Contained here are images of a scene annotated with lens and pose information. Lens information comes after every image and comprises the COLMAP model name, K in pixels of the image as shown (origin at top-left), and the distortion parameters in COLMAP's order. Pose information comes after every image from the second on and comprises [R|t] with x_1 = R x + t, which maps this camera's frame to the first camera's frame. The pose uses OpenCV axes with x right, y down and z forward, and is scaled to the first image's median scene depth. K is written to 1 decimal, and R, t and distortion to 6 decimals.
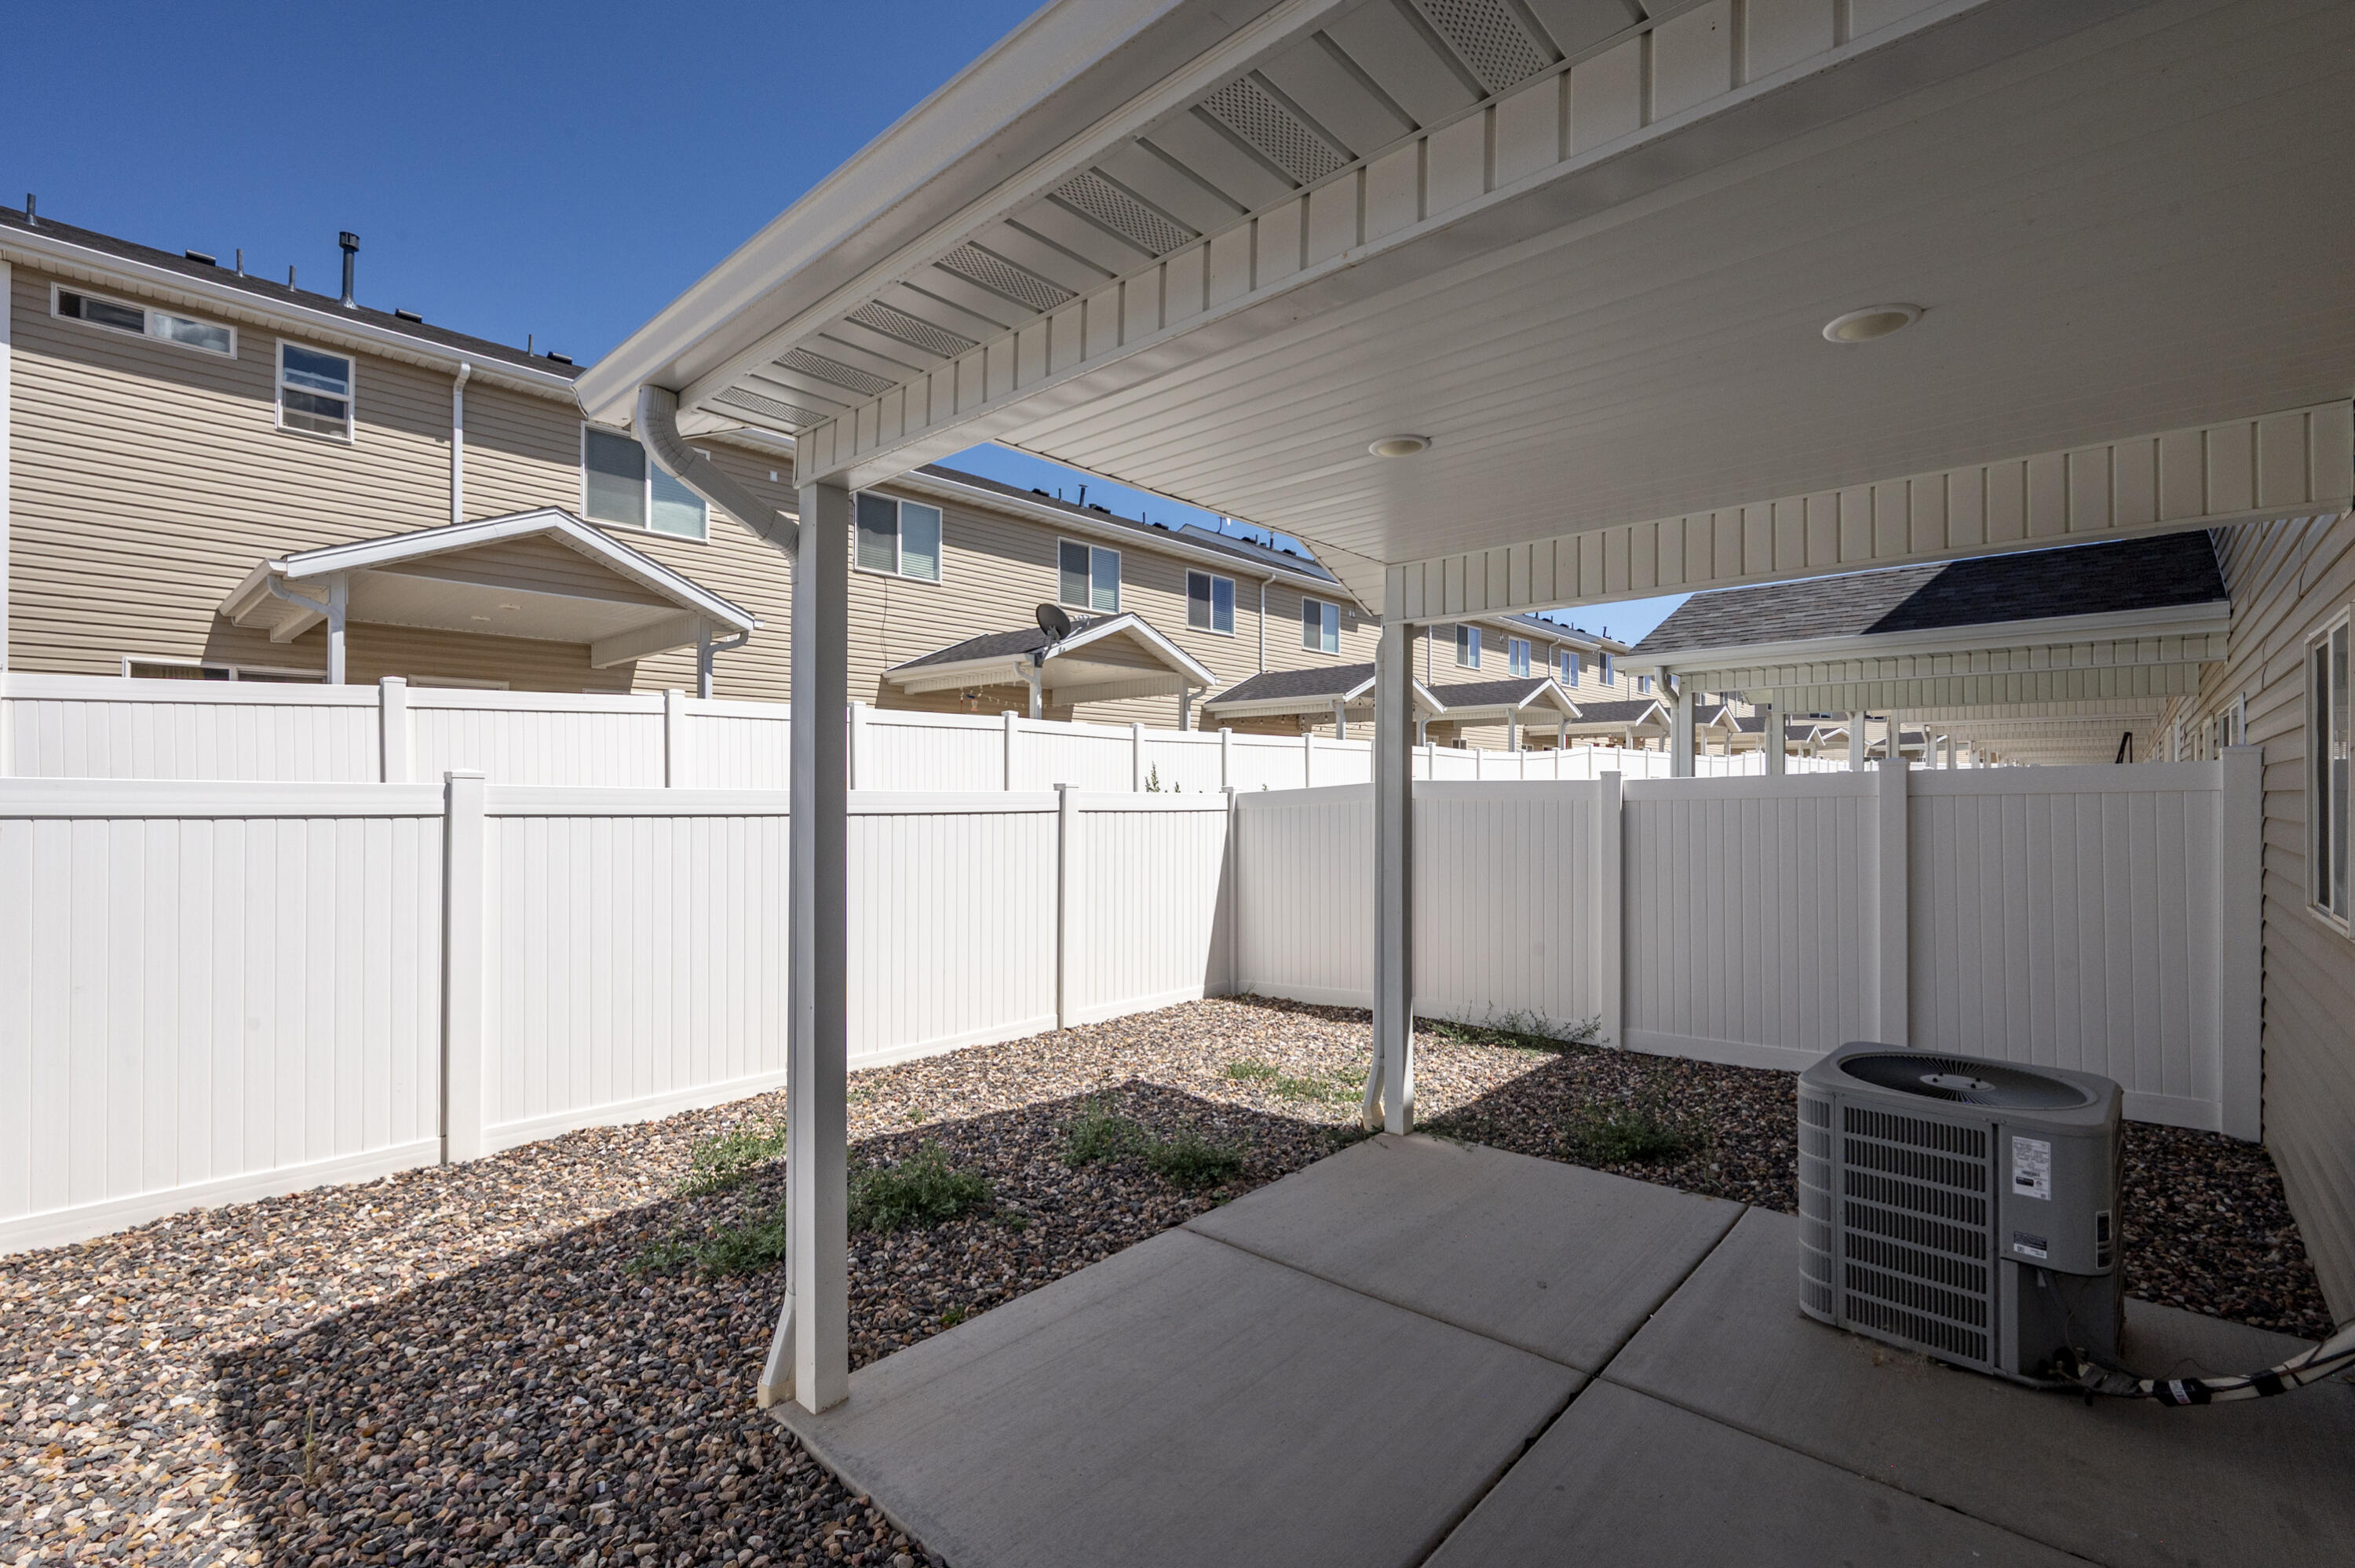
lens RADIAL K [[1030.5, 0, 1177.5], [0, 1030.5, 784.0], [0, 0, 1]] dist [-0.003052, -0.000534]
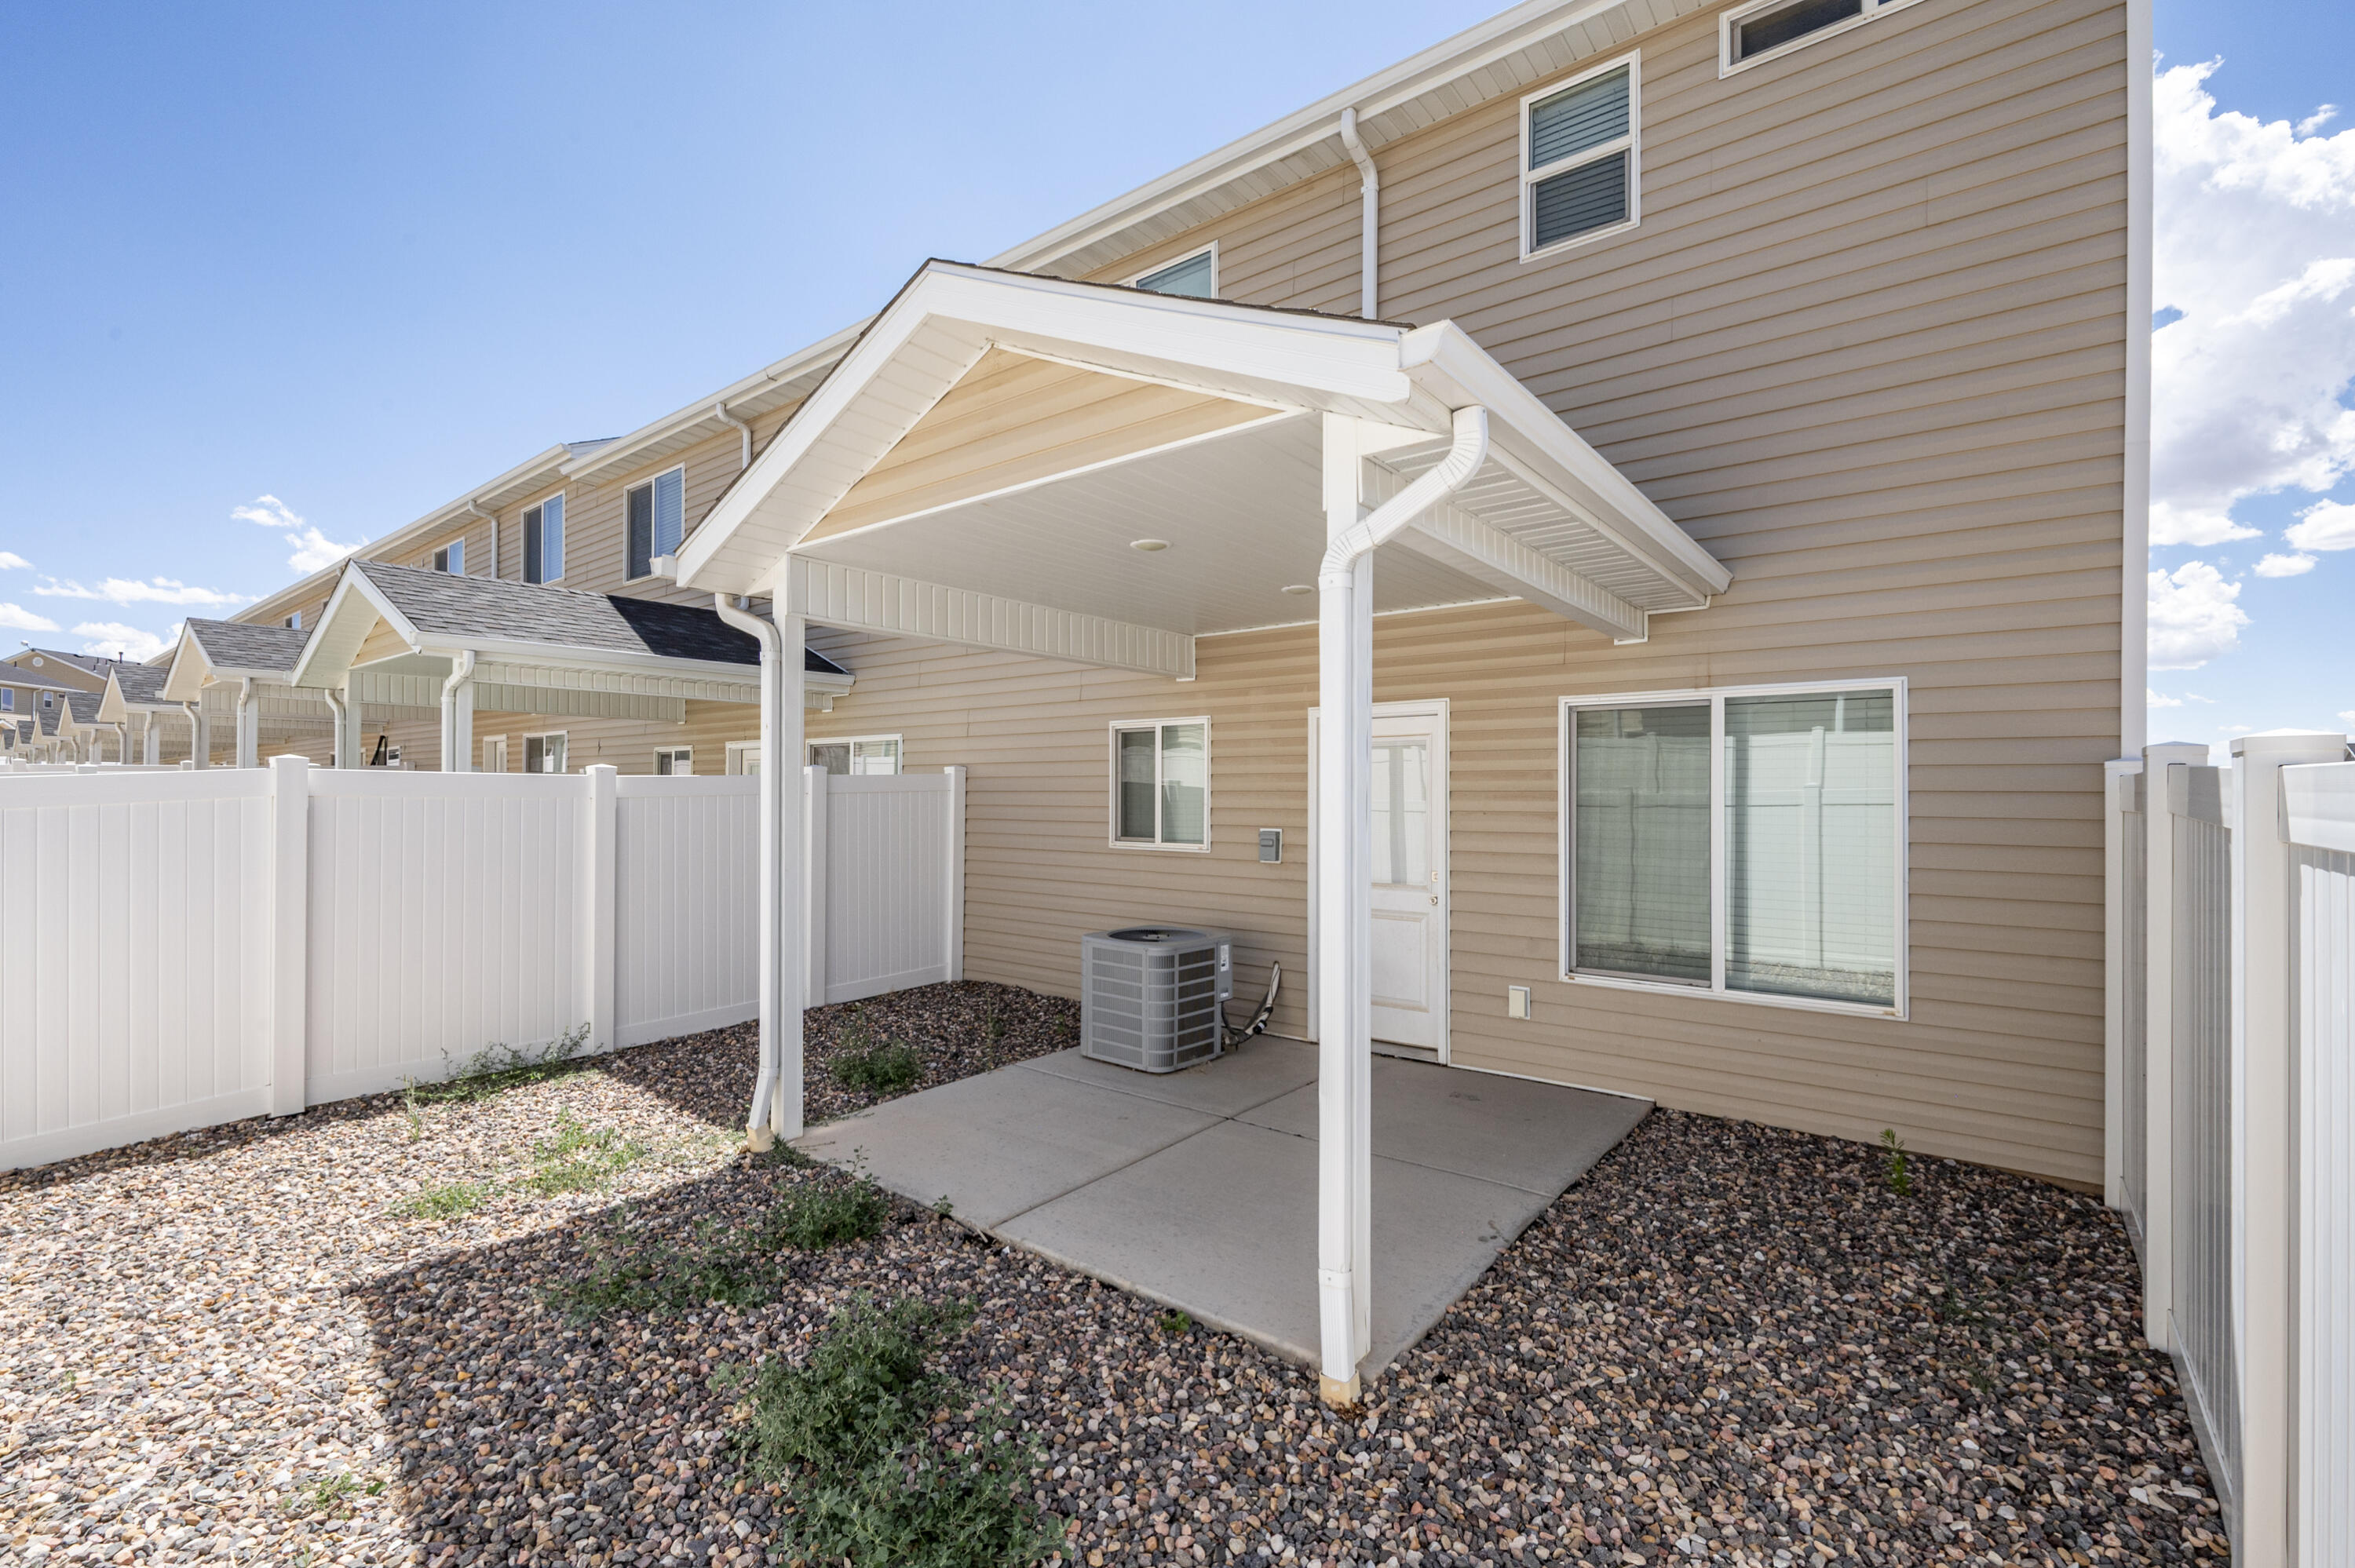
lens RADIAL K [[1030.5, 0, 1177.5], [0, 1030.5, 784.0], [0, 0, 1]] dist [-0.003052, -0.000534]
pose [[-0.064105, 0.001529, 0.997942, -0.803373], [-0.010908, 0.999938, -0.002233, -0.002340], [-0.997884, -0.011029, -0.064084, 0.705440]]
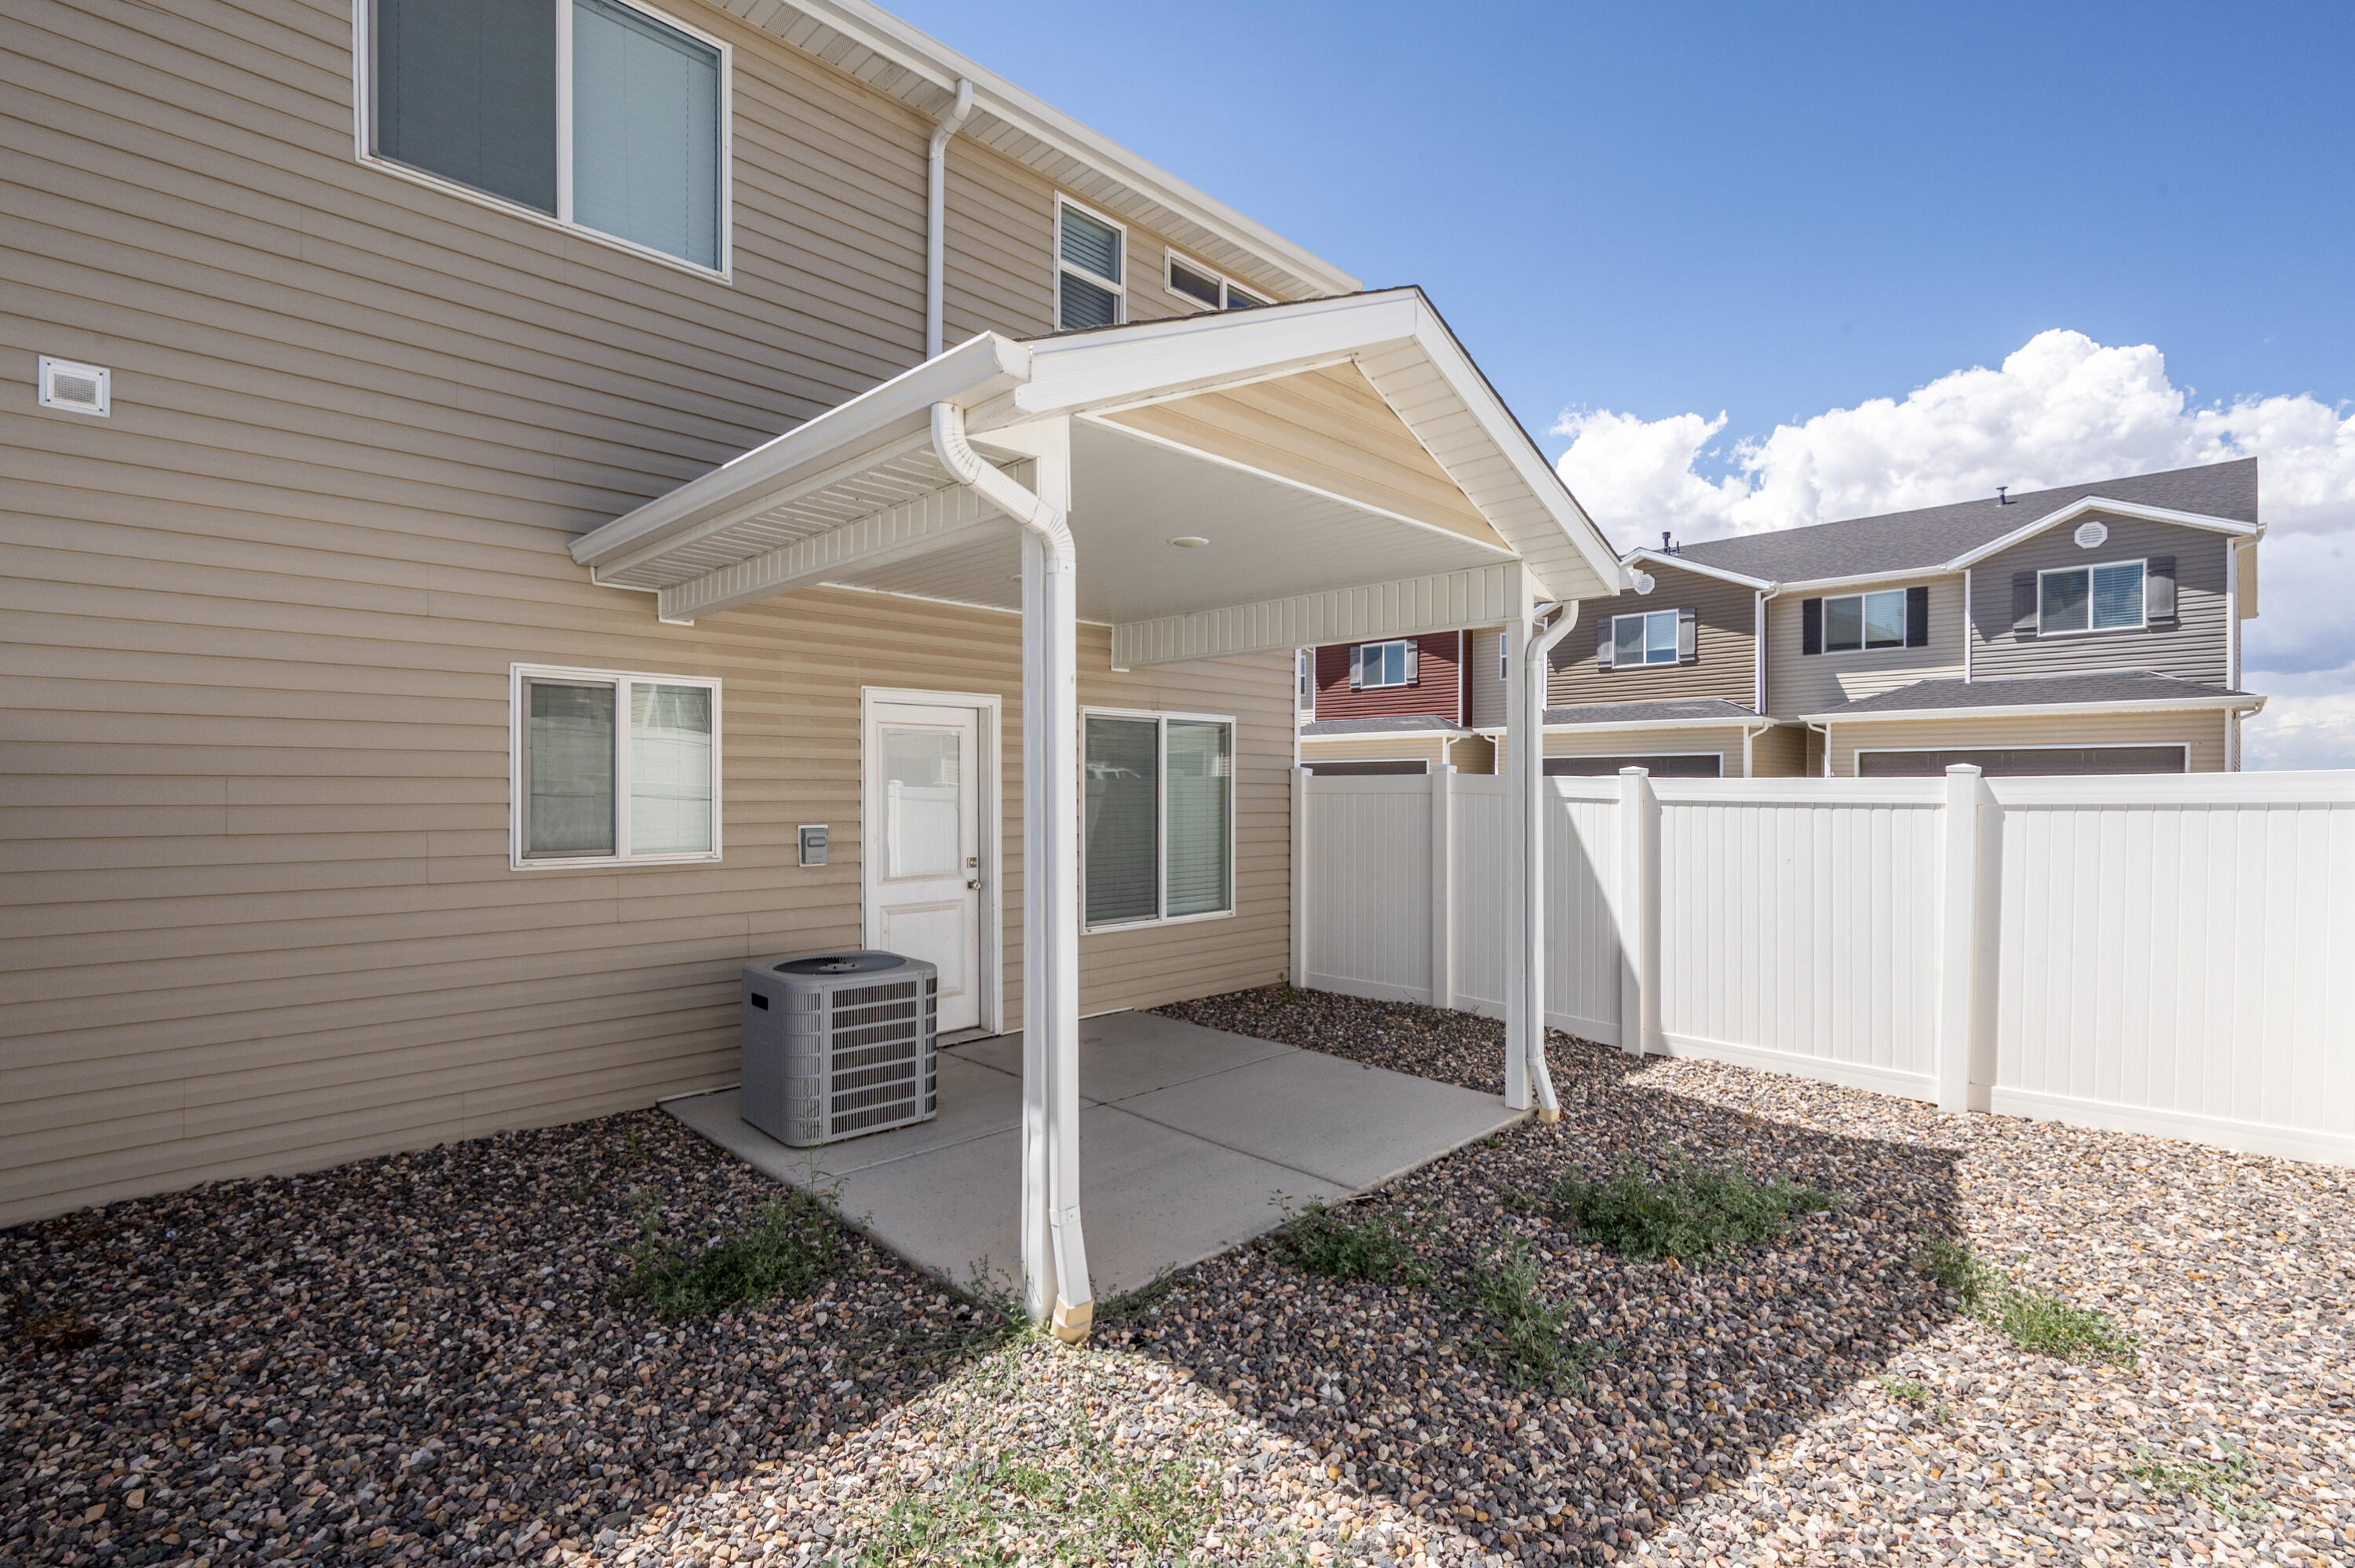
lens RADIAL K [[1079.4, 0, 1211.2], [0, 1079.4, 787.1], [0, 0, 1]] dist [-0.000725, -0.000073]
pose [[-0.999604, -0.012390, 0.025279, 0.076296], [-0.012540, 0.999905, -0.005795, 0.011917], [-0.025205, -0.006110, -0.999664, 1.667469]]
